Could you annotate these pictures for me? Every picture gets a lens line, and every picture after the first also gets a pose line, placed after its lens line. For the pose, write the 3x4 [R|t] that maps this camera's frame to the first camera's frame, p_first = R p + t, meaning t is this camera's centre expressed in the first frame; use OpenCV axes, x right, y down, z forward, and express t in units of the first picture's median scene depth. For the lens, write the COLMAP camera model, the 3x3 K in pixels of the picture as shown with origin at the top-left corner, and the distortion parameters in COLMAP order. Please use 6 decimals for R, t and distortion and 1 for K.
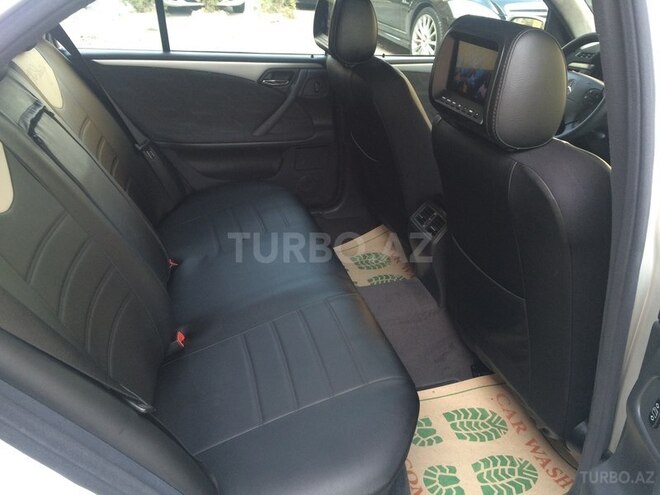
lens RADIAL K [[556.3, 0, 329.1], [0, 556.3, 247.9], [0, 0, 1]] dist [0.070879, -0.095918]
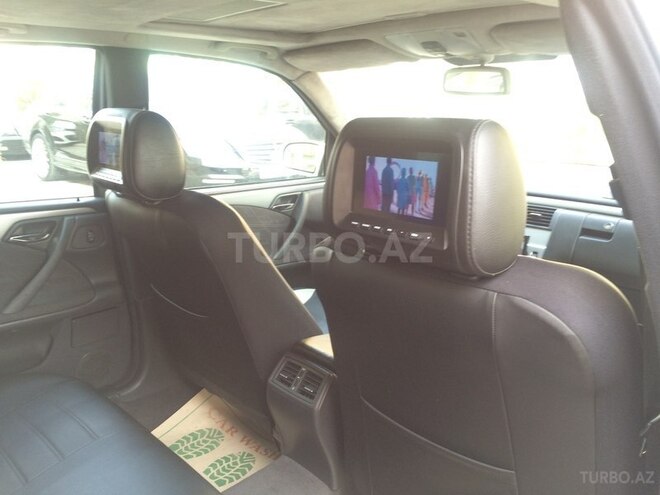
lens RADIAL K [[556.3, 0, 331.4], [0, 556.3, 247.6], [0, 0, 1]] dist [0.070879, -0.095918]
pose [[0.883130, -0.138621, 0.448180, -0.079071], [0.238171, 0.955553, -0.173761, -0.060819], [-0.404172, 0.260197, 0.876893, 0.195664]]
